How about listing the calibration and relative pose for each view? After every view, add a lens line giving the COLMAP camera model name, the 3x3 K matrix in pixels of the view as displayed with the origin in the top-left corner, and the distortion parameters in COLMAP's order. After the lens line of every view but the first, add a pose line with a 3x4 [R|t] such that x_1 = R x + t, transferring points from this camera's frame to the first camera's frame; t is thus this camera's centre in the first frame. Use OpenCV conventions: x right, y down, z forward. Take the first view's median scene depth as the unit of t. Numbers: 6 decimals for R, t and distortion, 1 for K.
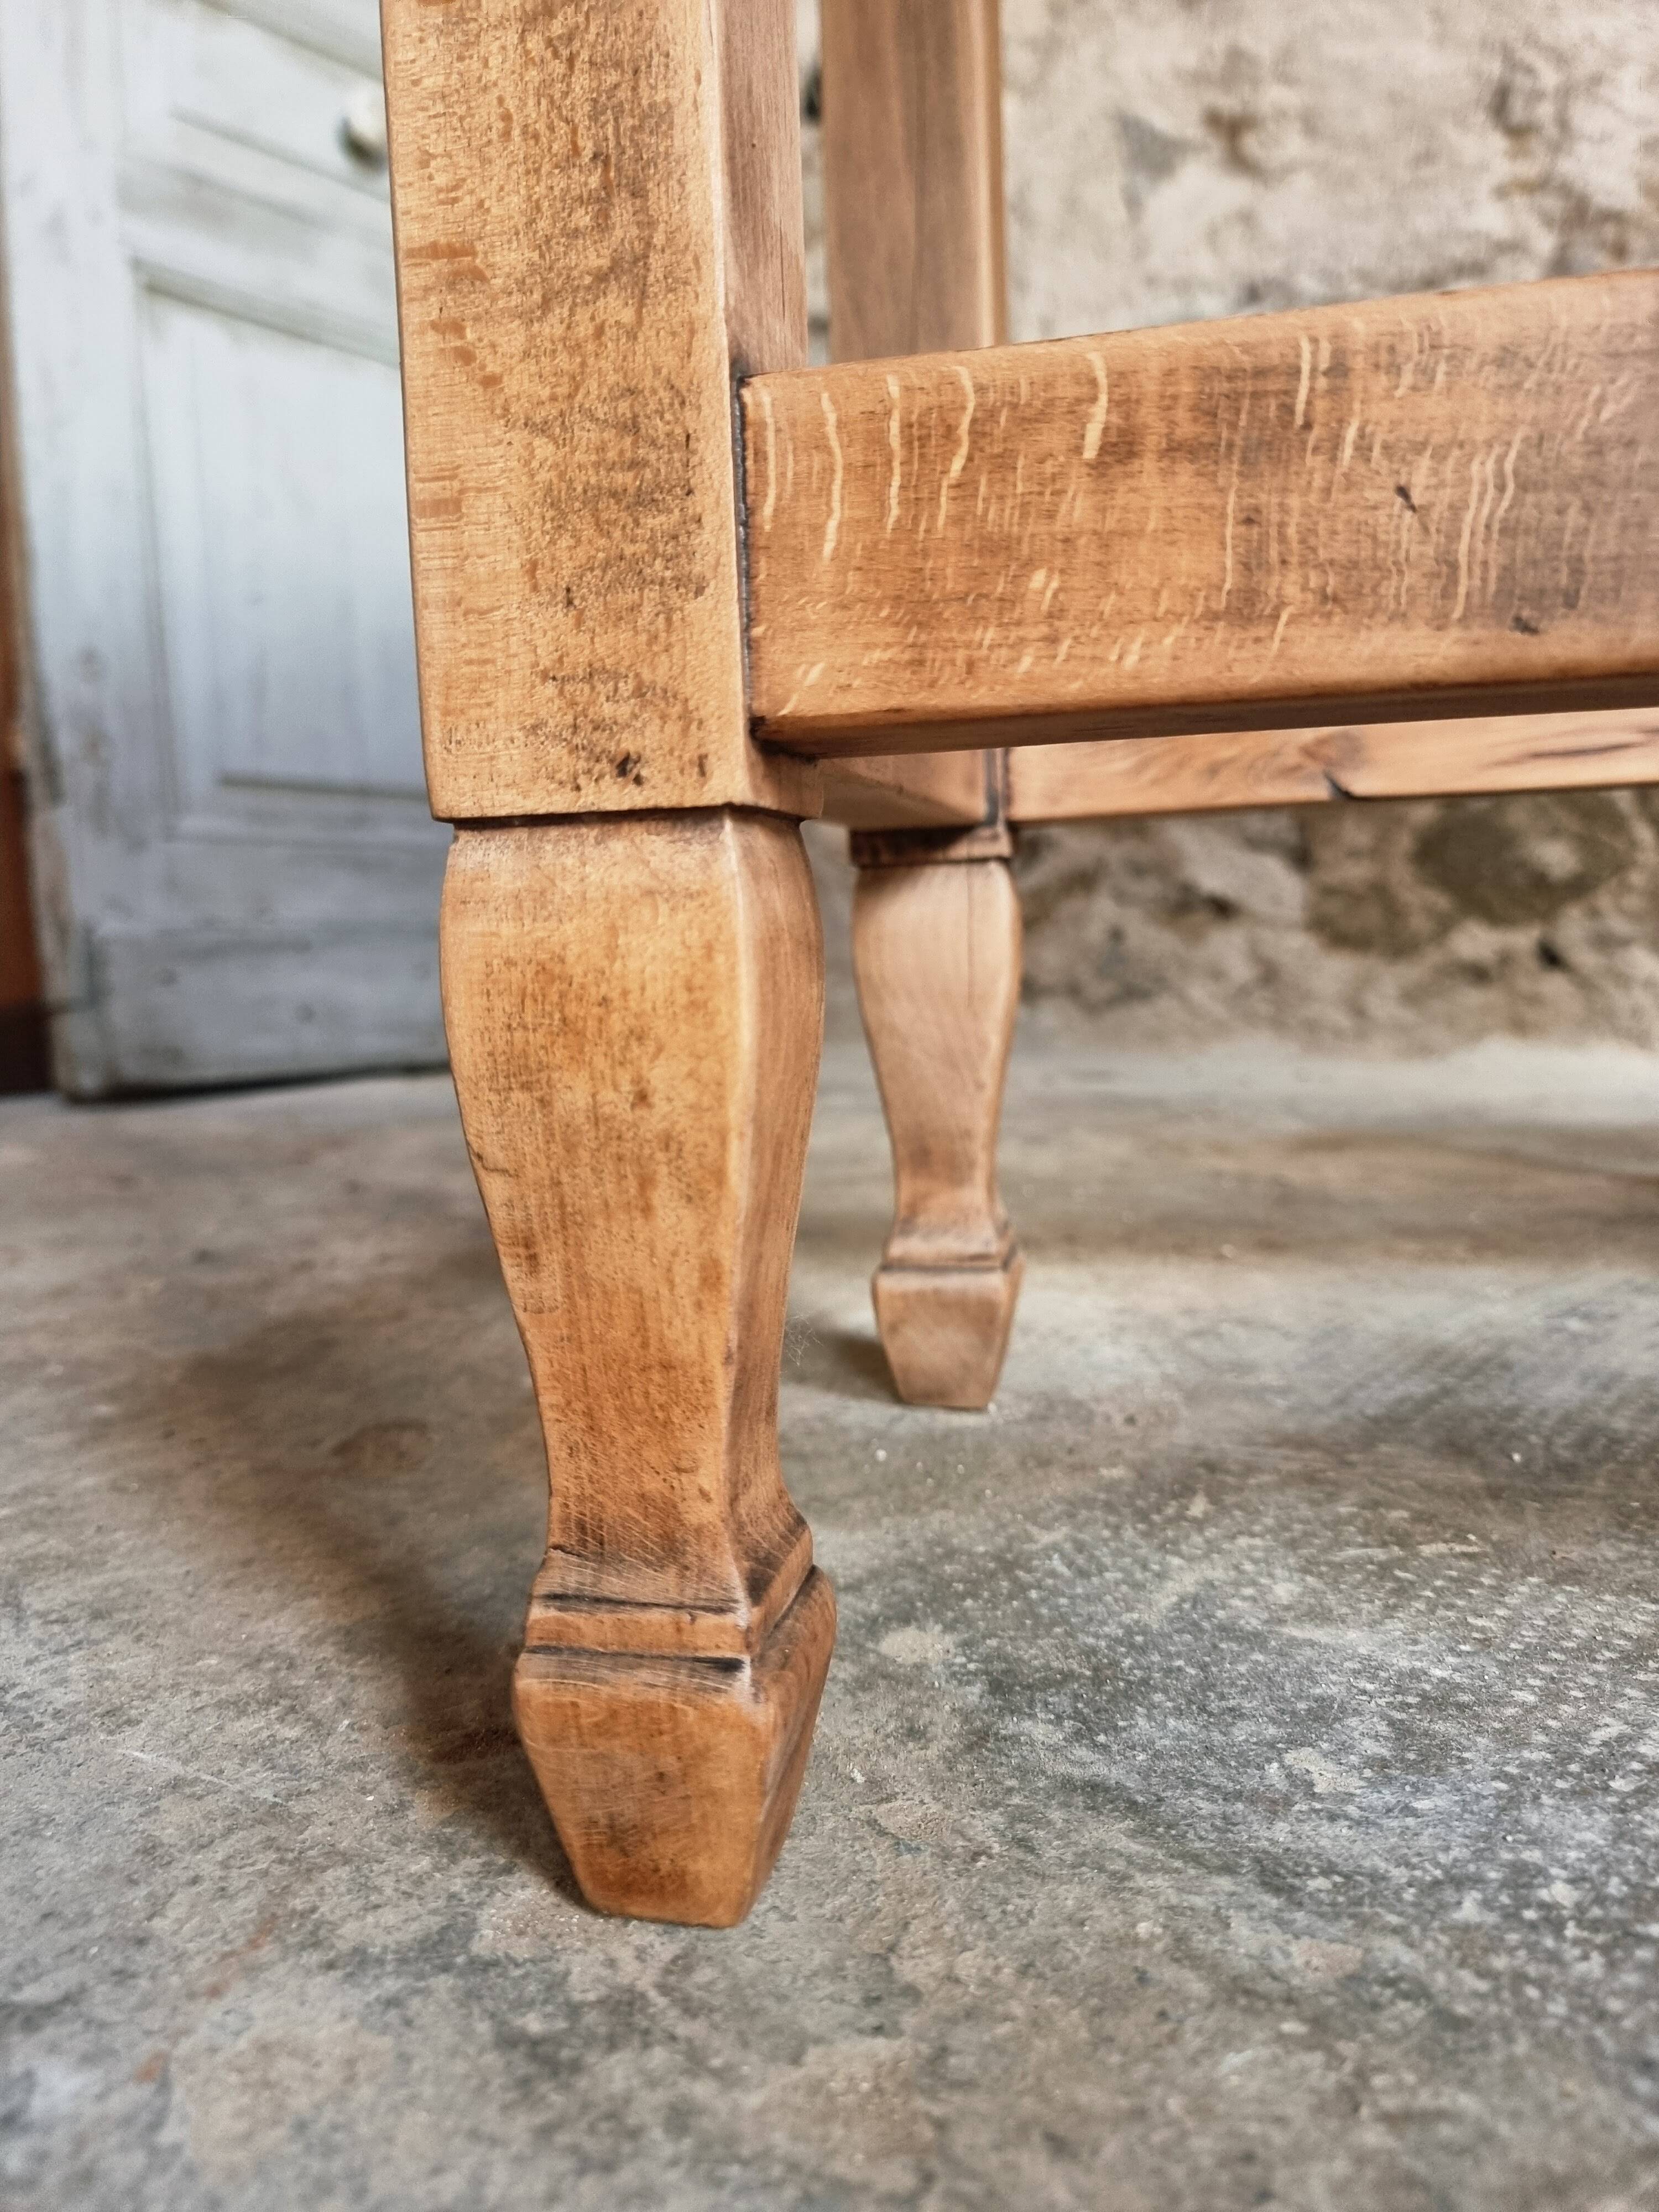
lens RADIAL K [[1600.2, 0, 819.3], [0, 1600.2, 1098.3], [0, 0, 1]] dist [0.046445, -0.068468]
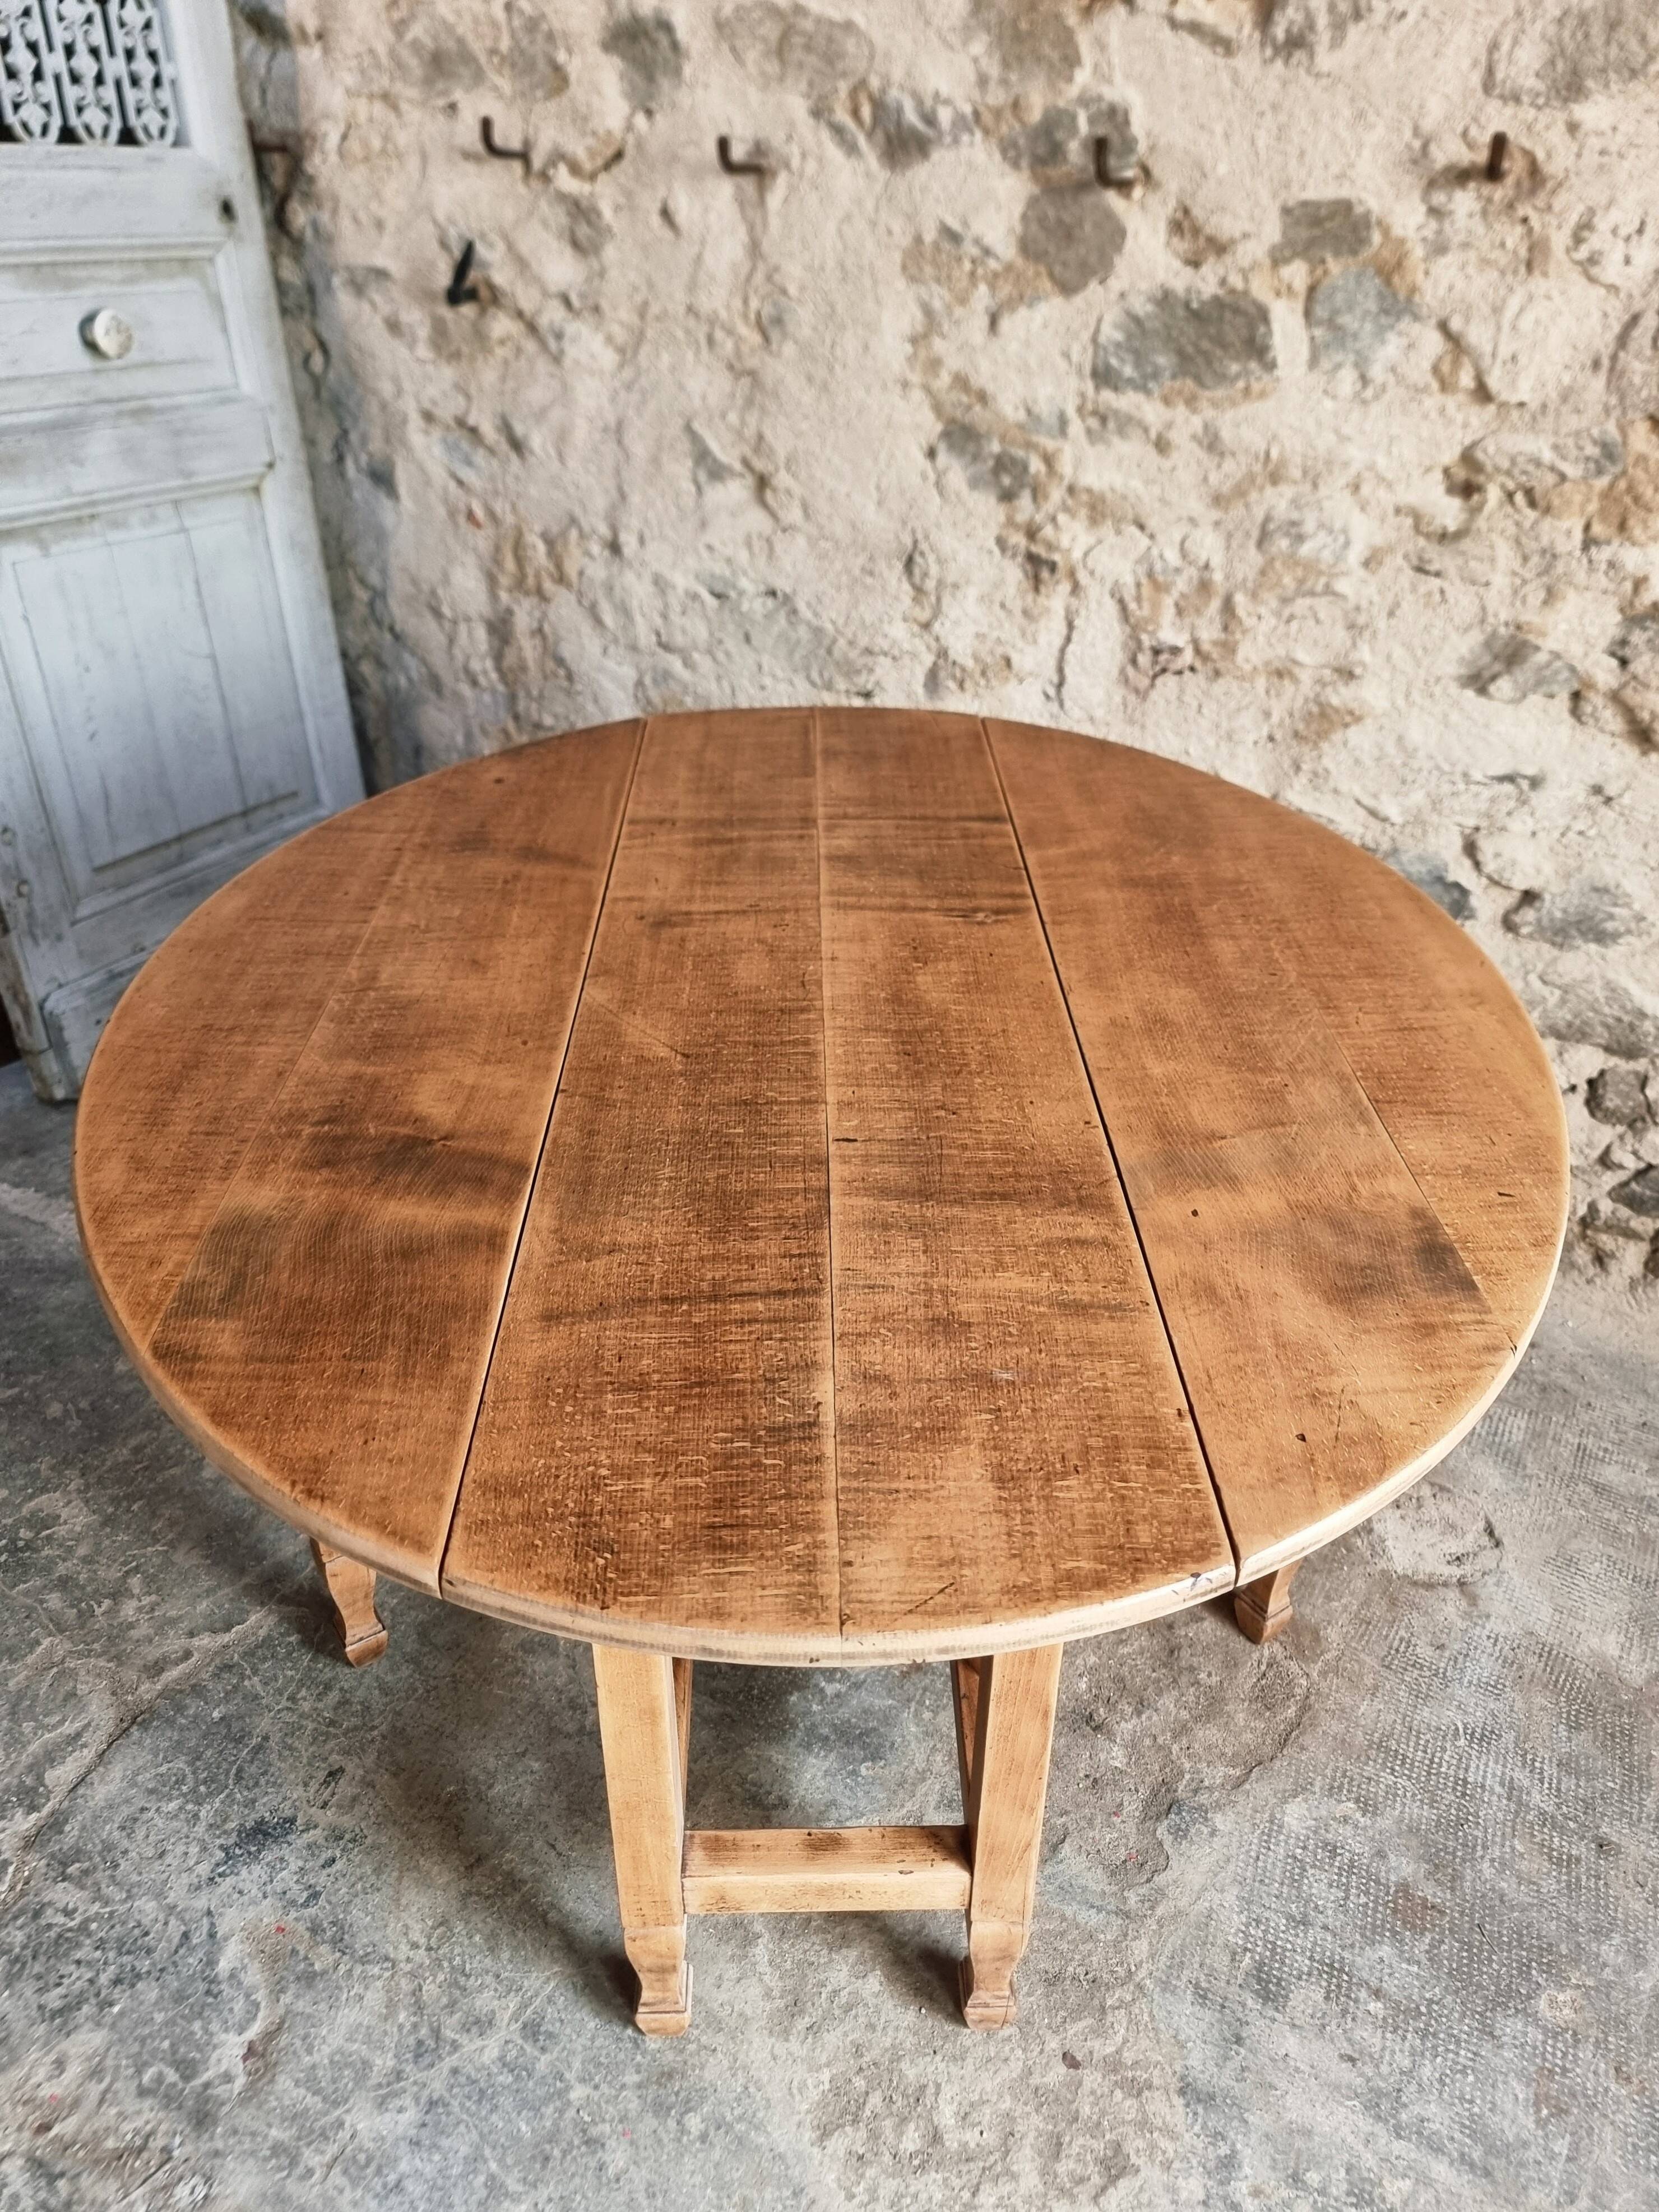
lens RADIAL K [[1587.8, 0, 830.3], [0, 1587.8, 1096.4], [0, 0, 1]] dist [0.037009, -0.034963]
pose [[0.967865, -0.086319, 0.236193, -0.093013], [-0.021983, 0.906603, 0.421411, -0.732333], [-0.250509, -0.413061, 0.875572, -0.615703]]
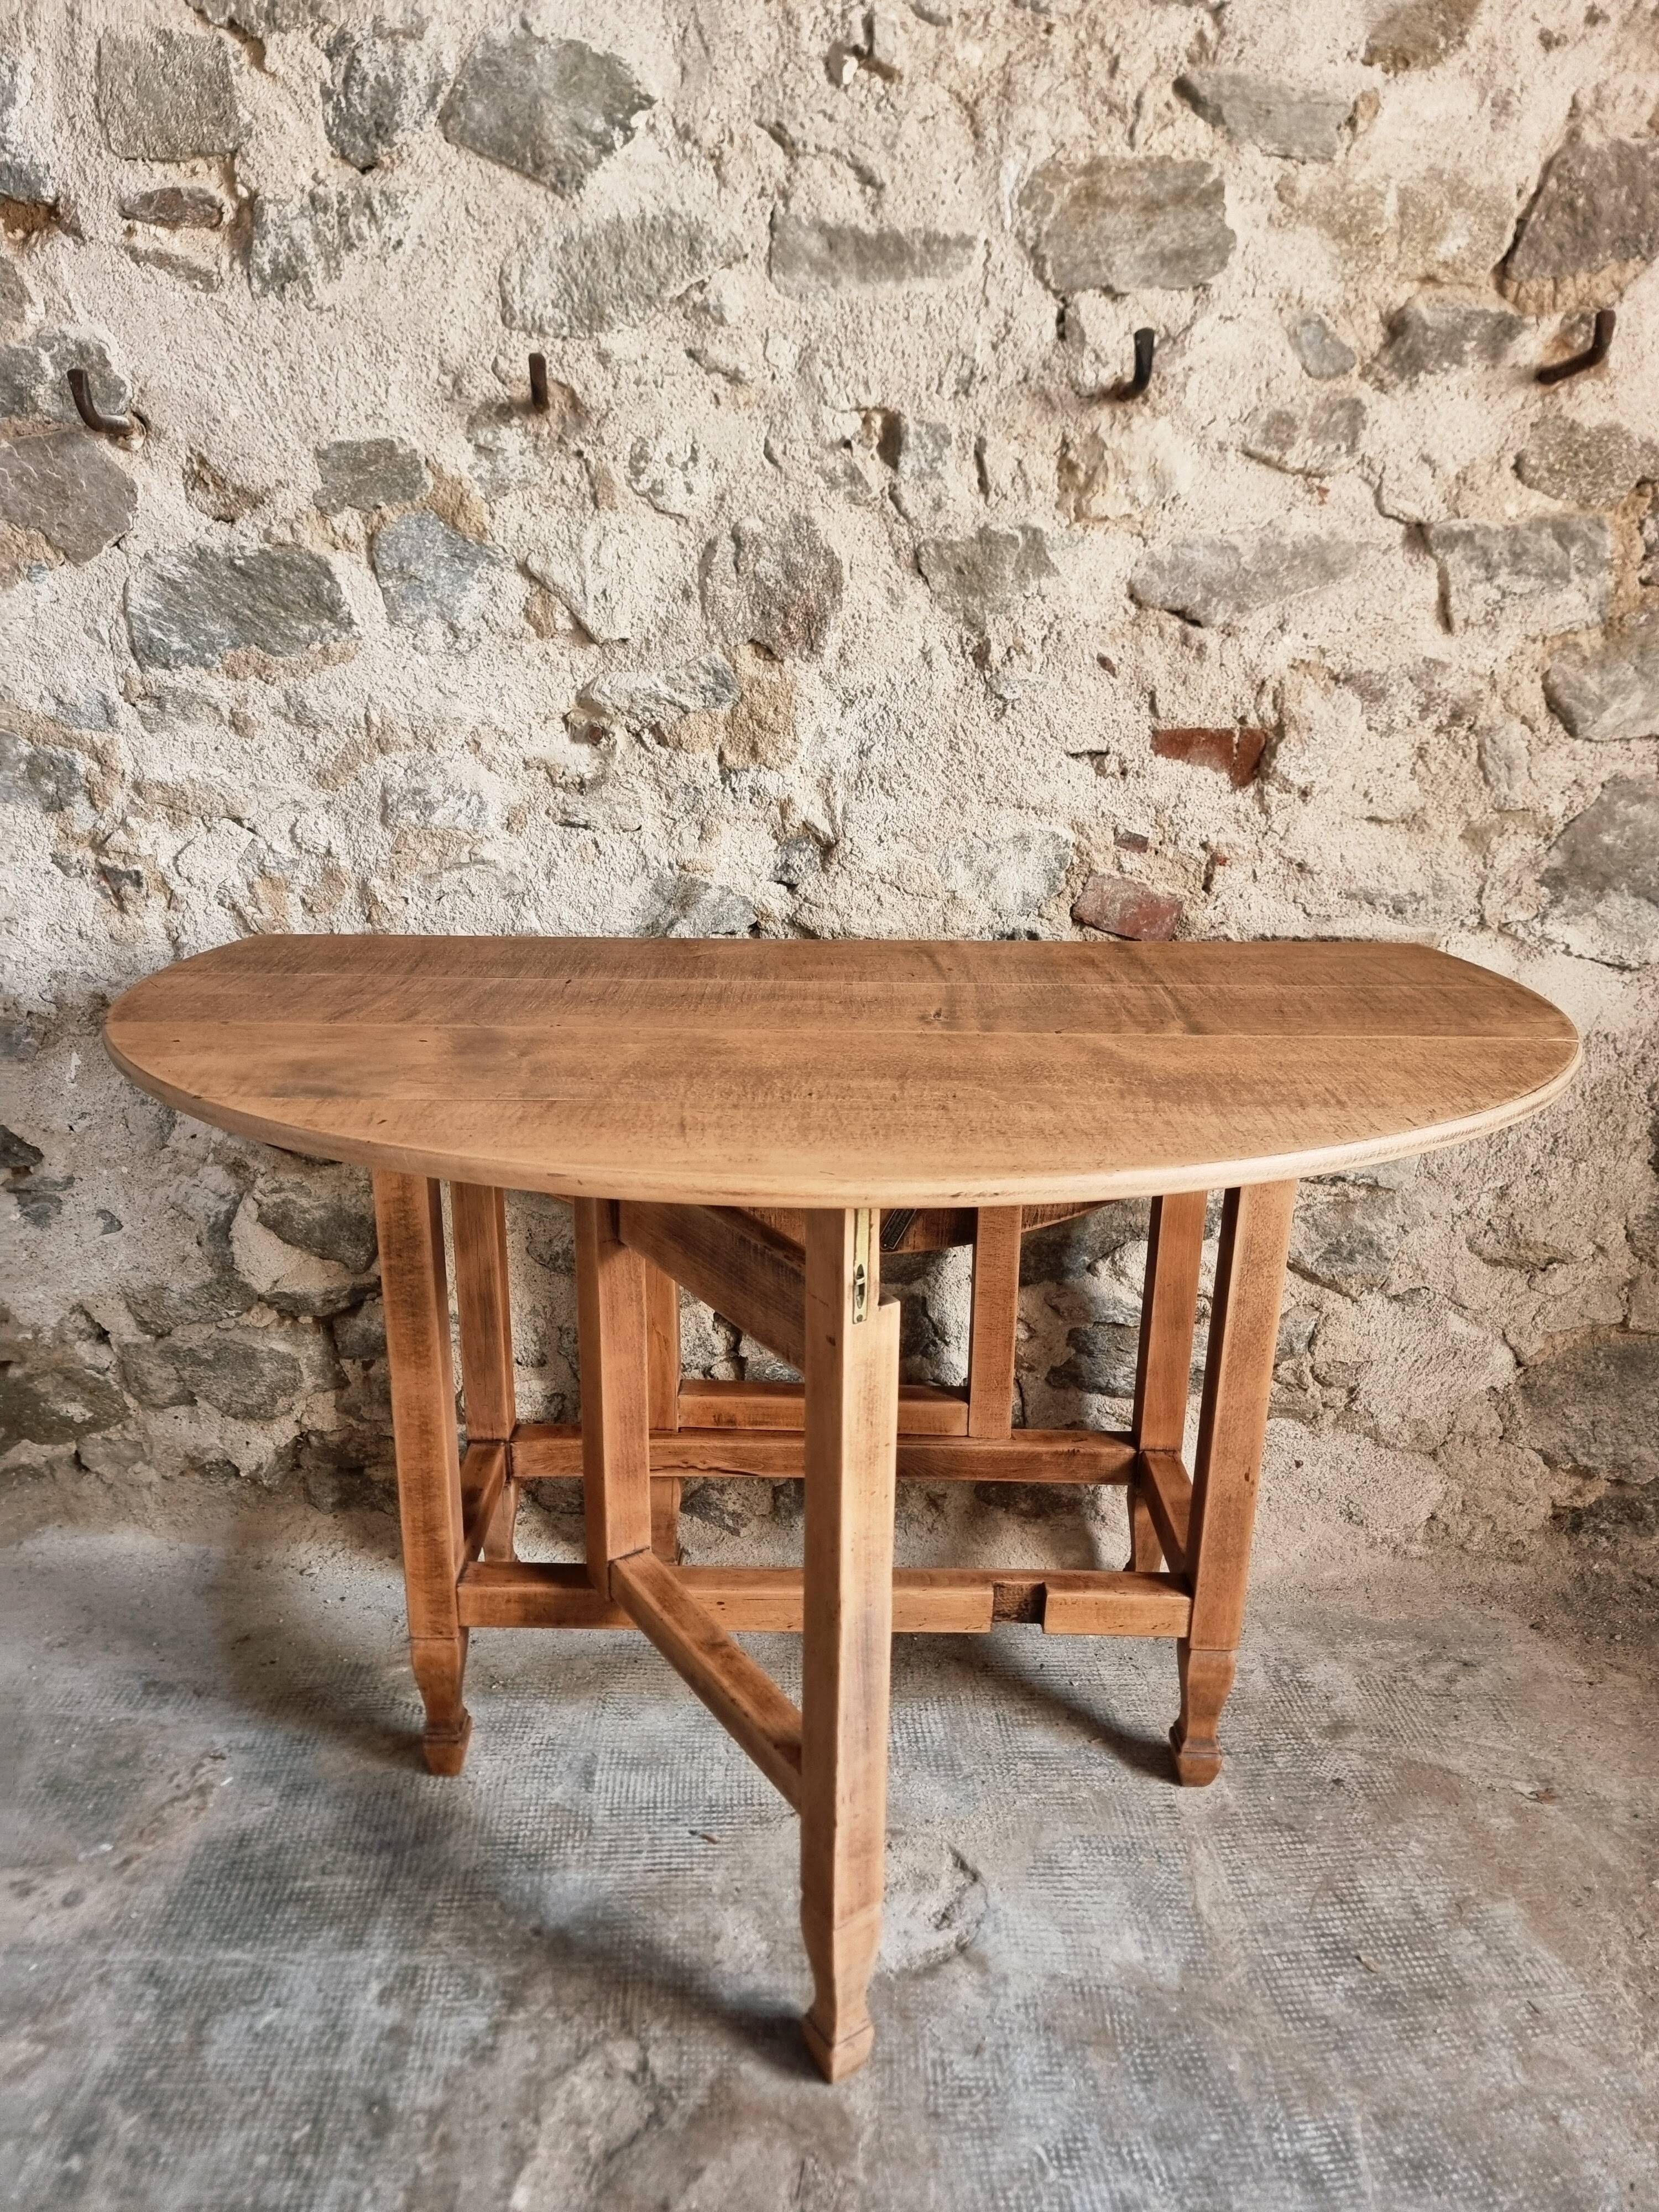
lens RADIAL K [[1531.1, 0, 794.5], [0, 1531.1, 1130.0], [0, 0, 1]] dist [0.064228, -0.064546]
pose [[0.694413, -0.201463, 0.690799, -0.005827], [0.059952, 0.972868, 0.223459, -0.610436], [-0.717075, -0.113758, 0.687650, -0.362454]]
